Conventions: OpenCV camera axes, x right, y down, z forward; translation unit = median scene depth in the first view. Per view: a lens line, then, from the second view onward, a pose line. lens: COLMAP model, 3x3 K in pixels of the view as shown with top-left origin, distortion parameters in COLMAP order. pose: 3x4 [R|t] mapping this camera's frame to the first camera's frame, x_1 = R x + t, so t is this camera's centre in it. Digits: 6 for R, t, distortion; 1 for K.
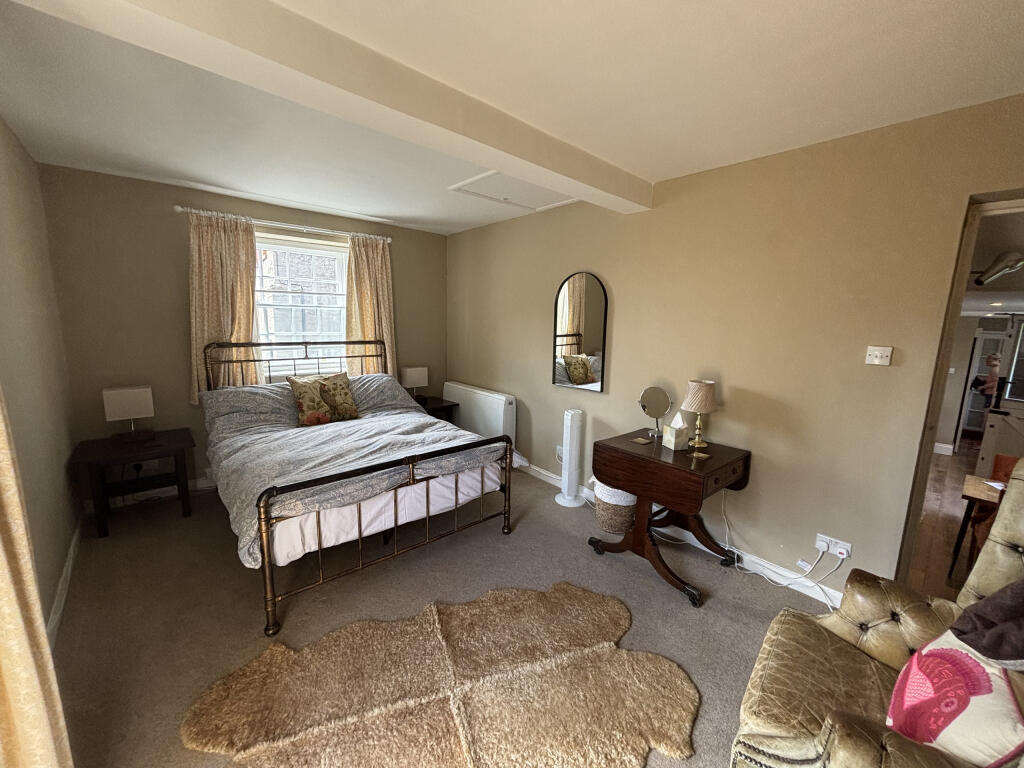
lens RADIAL K [[409.2, 0, 512.9], [0, 409.2, 386.1], [0, 0, 1]] dist [0.002988, -0.000986]
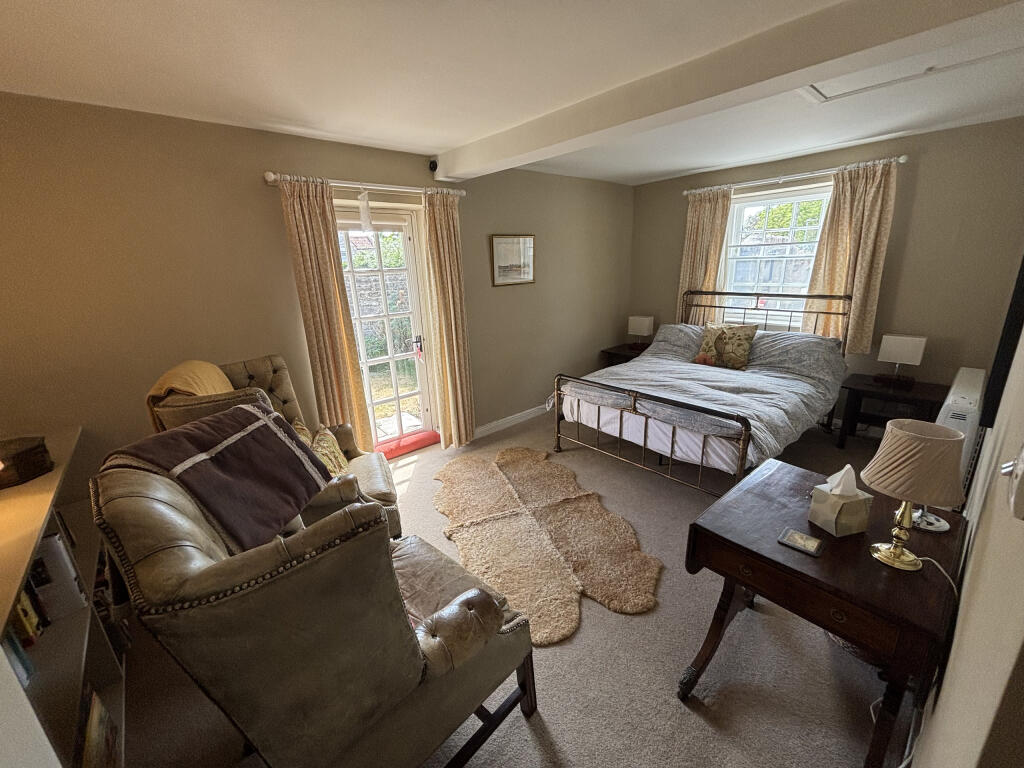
lens RADIAL K [[409.2, 0, 513.4], [0, 409.2, 384.9], [0, 0, 1]] dist [0.002988, -0.000986]
pose [[0.003828, 0.265703, -0.964047, 0.813658], [-0.131134, 0.955863, 0.262927, -0.107311], [0.991357, 0.125413, 0.038502, 0.504627]]
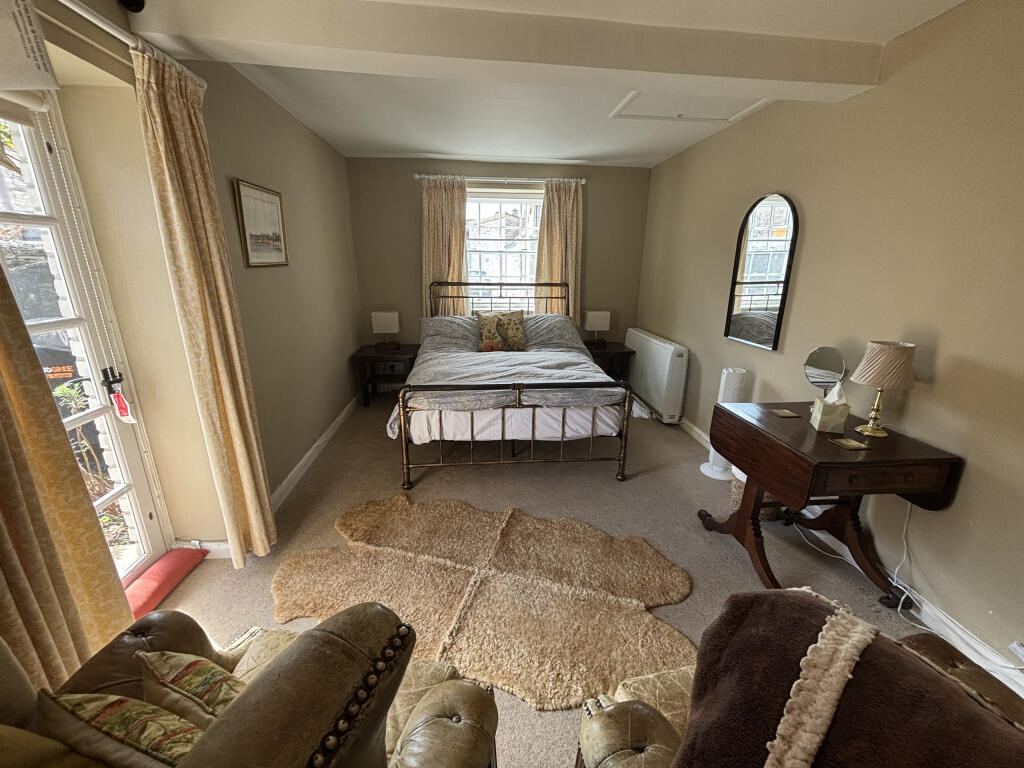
lens RADIAL K [[409.2, 0, 513.1], [0, 409.2, 385.2], [0, 0, 1]] dist [0.002988, -0.000986]
pose [[0.811785, 0.155172, -0.562963, 0.320855], [-0.089268, 0.985693, 0.142969, 0.015900], [0.577093, -0.065805, 0.814023, 0.066492]]
